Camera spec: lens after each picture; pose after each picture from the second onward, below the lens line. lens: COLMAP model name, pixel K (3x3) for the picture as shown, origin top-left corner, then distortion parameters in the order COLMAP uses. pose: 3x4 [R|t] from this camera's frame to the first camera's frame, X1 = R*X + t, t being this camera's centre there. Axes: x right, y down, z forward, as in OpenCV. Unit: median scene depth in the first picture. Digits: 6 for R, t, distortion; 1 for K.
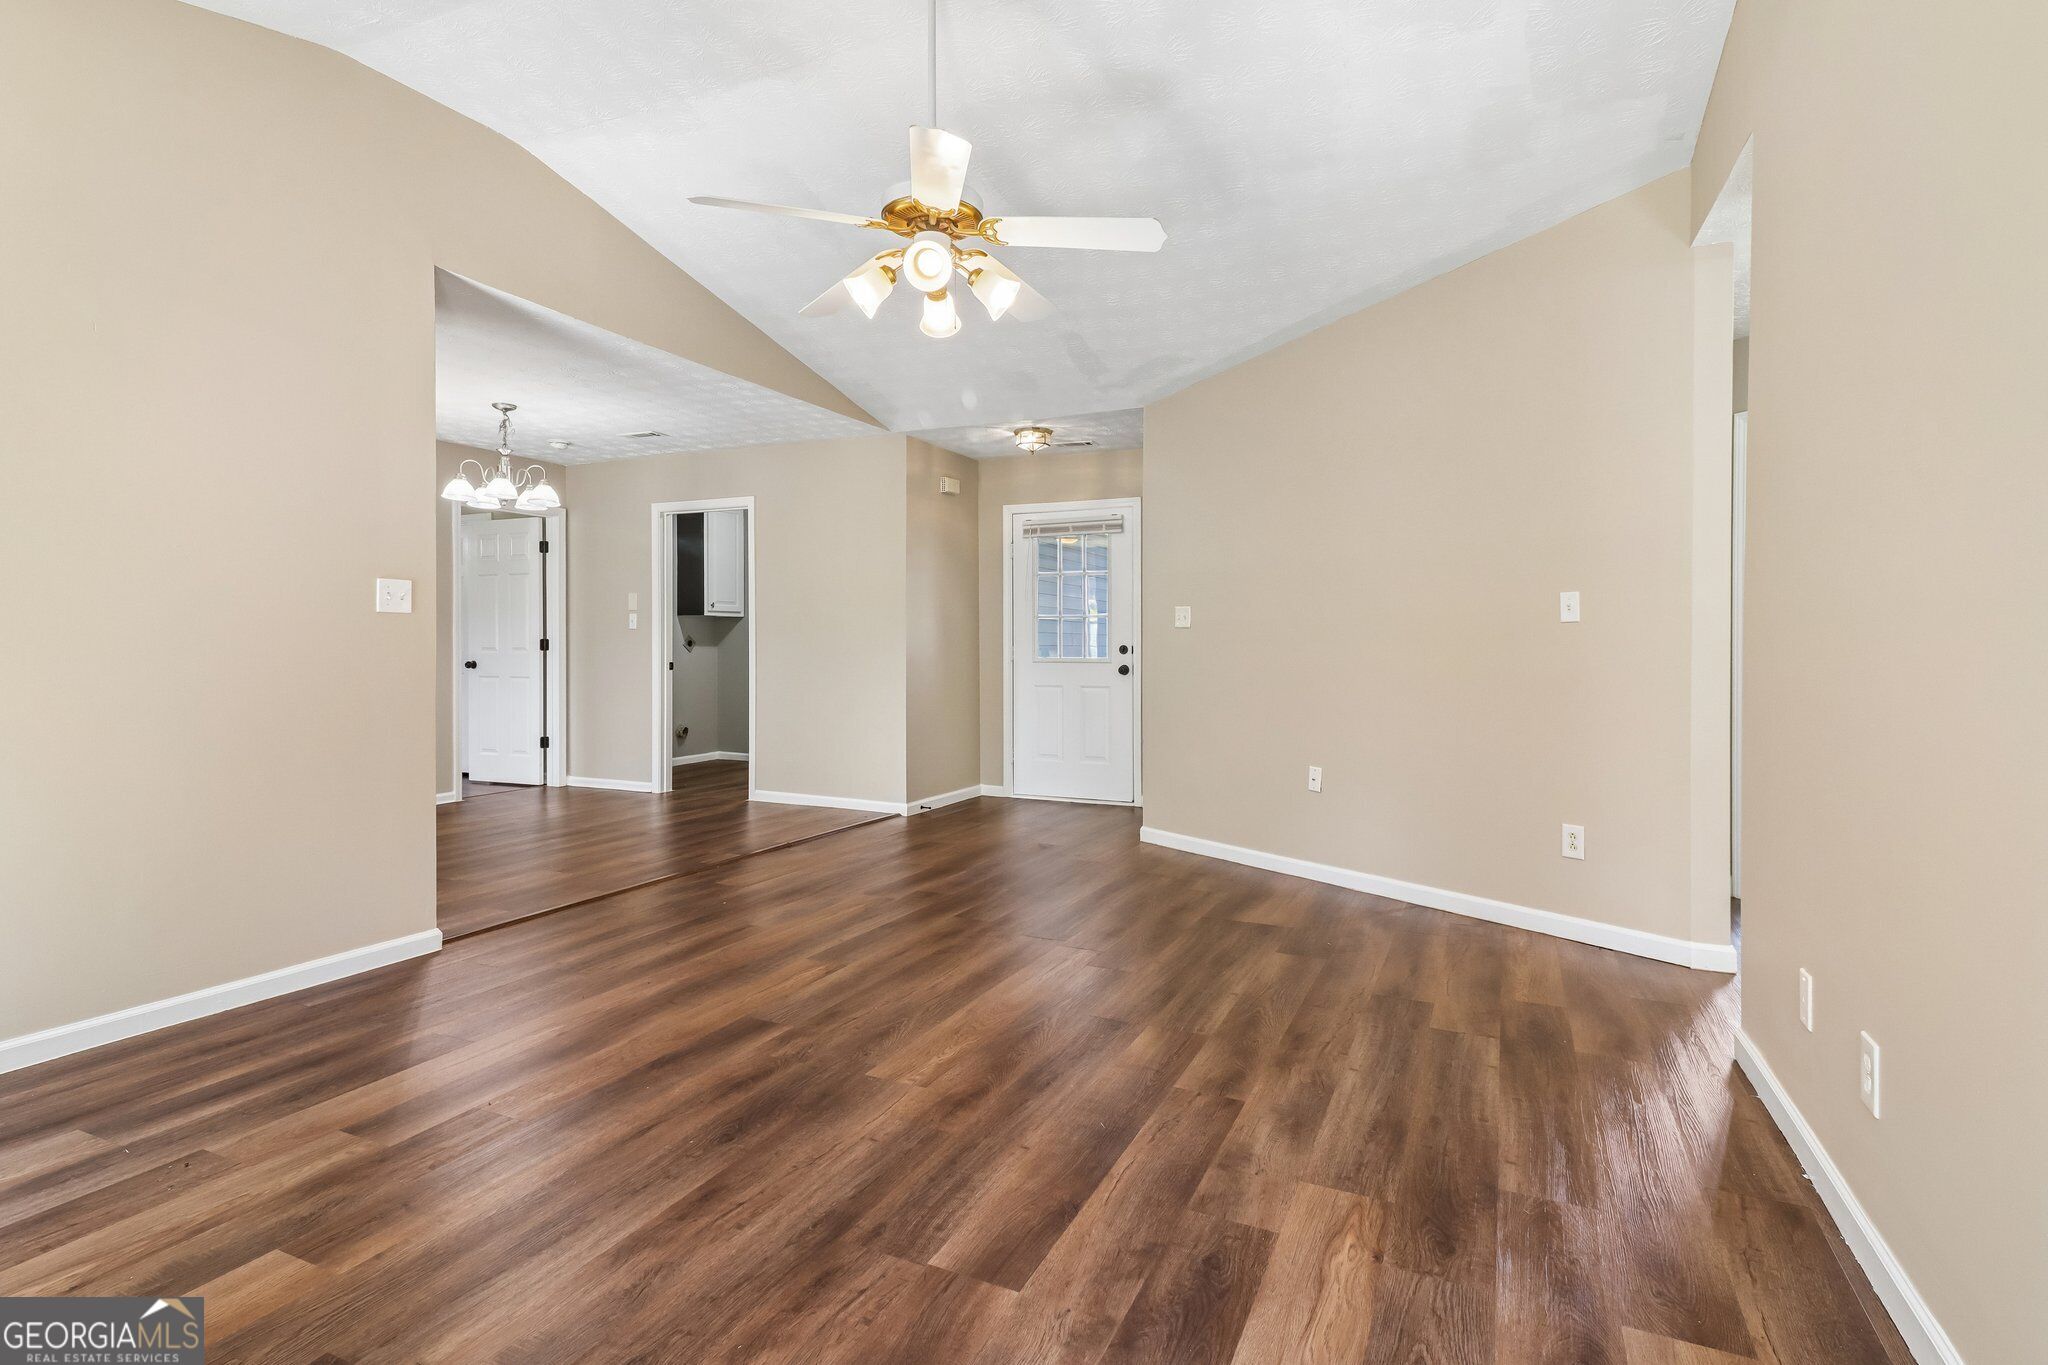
lens RADIAL K [[959.2, 0, 1031.7], [0, 959.2, 651.4], [0, 0, 1]] dist [0.012739, -0.000118]
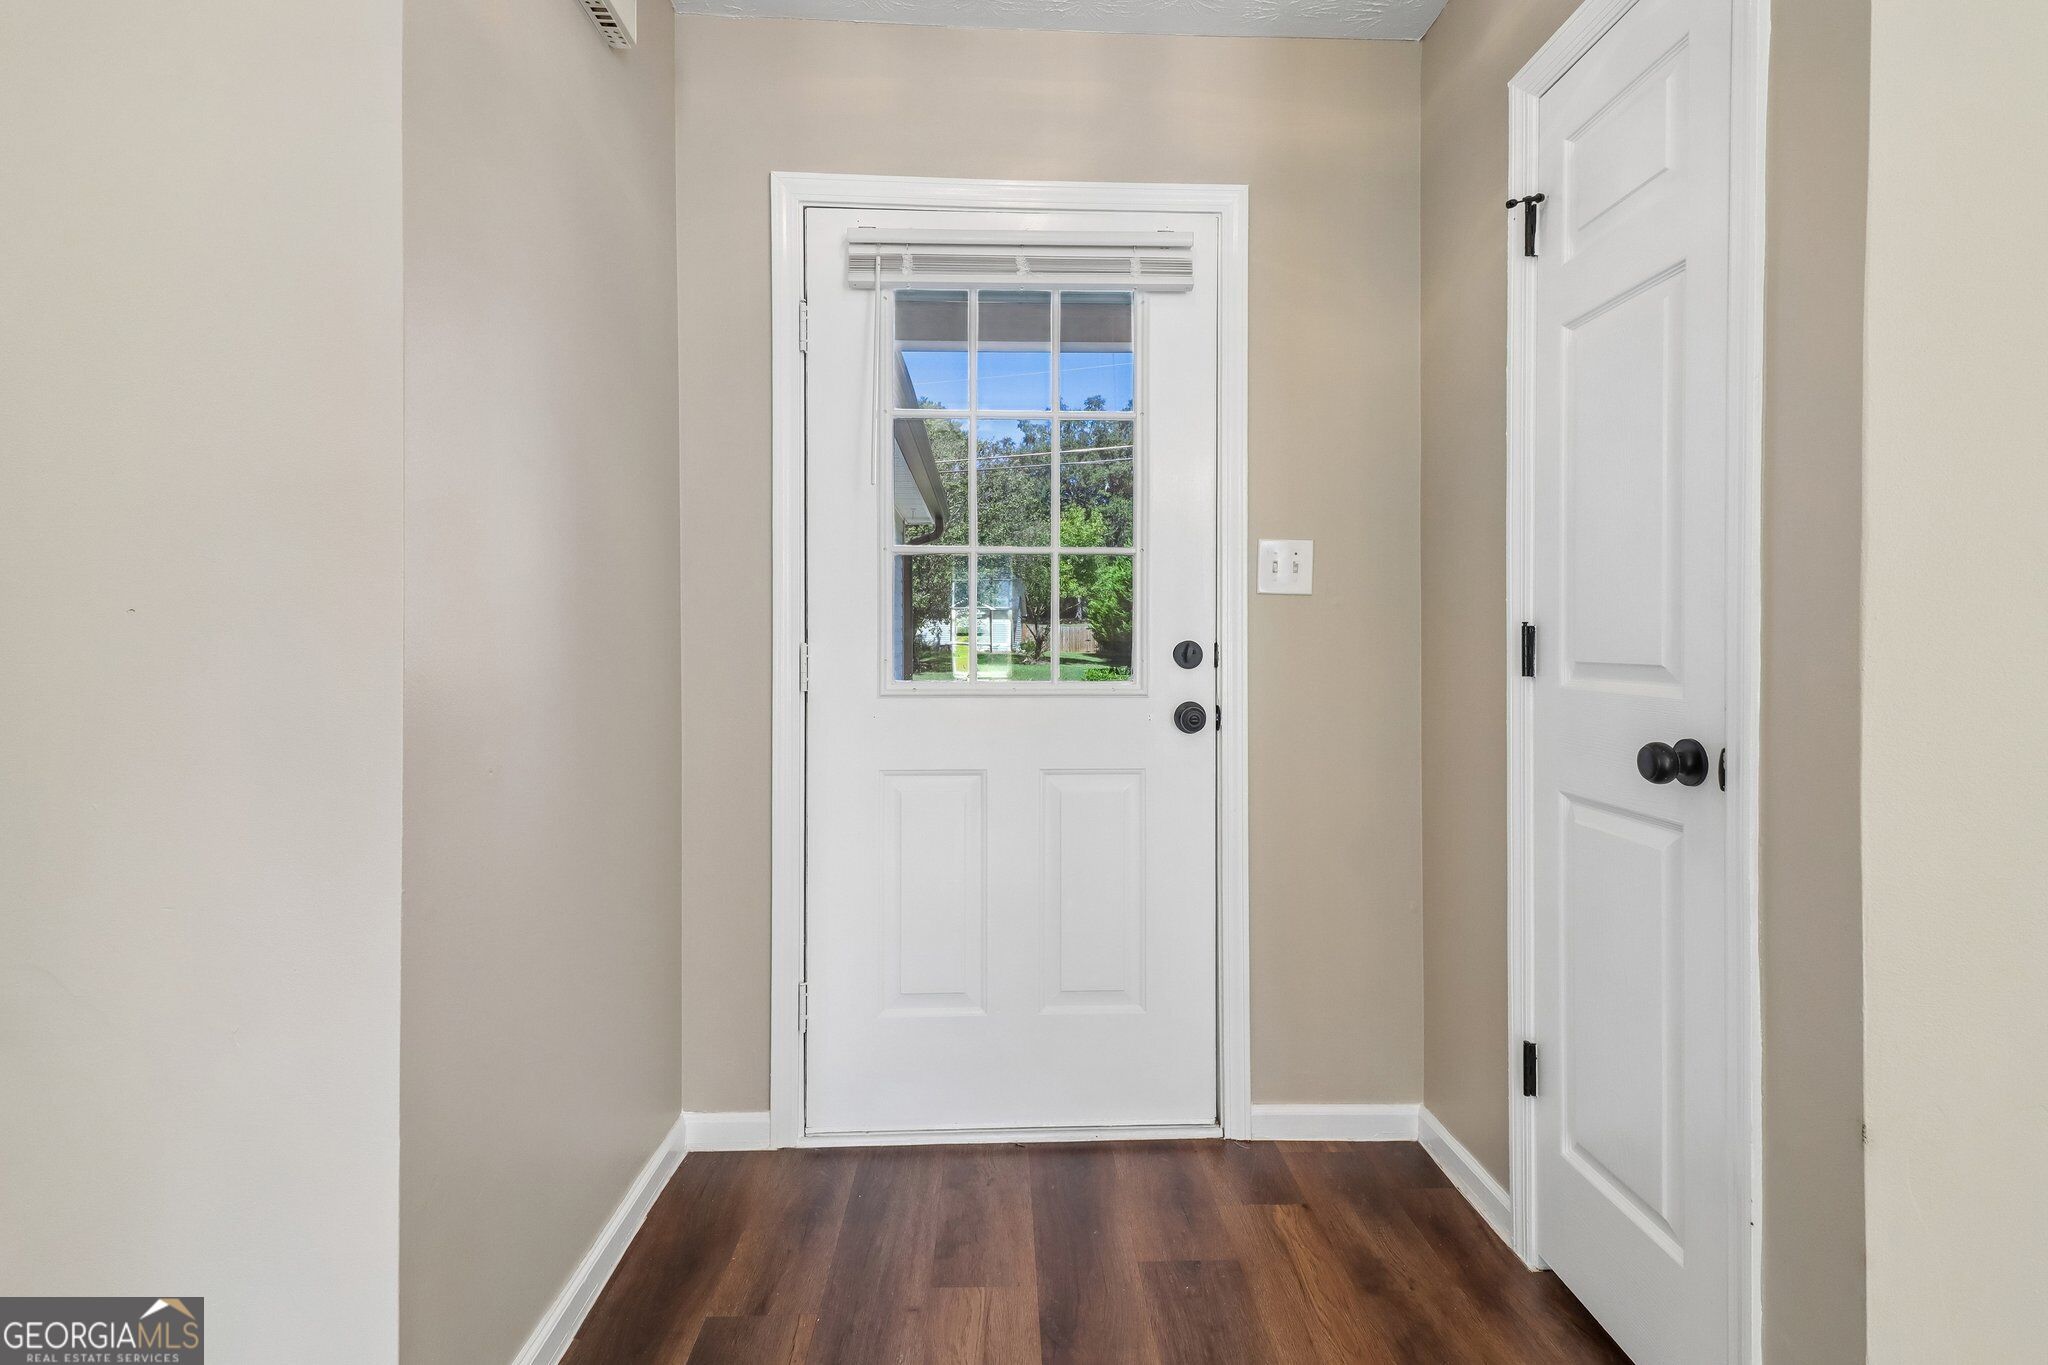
lens RADIAL K [[991.8, 0, 1028.4], [0, 991.8, 645.8], [0, 0, 1]] dist [0.013743, -0.000043]
pose [[0.896912, -0.002037, 0.442204, -0.090157], [0.001731, 0.999998, 0.001096, -0.004753], [-0.442205, -0.000218, 0.896914, 0.650787]]
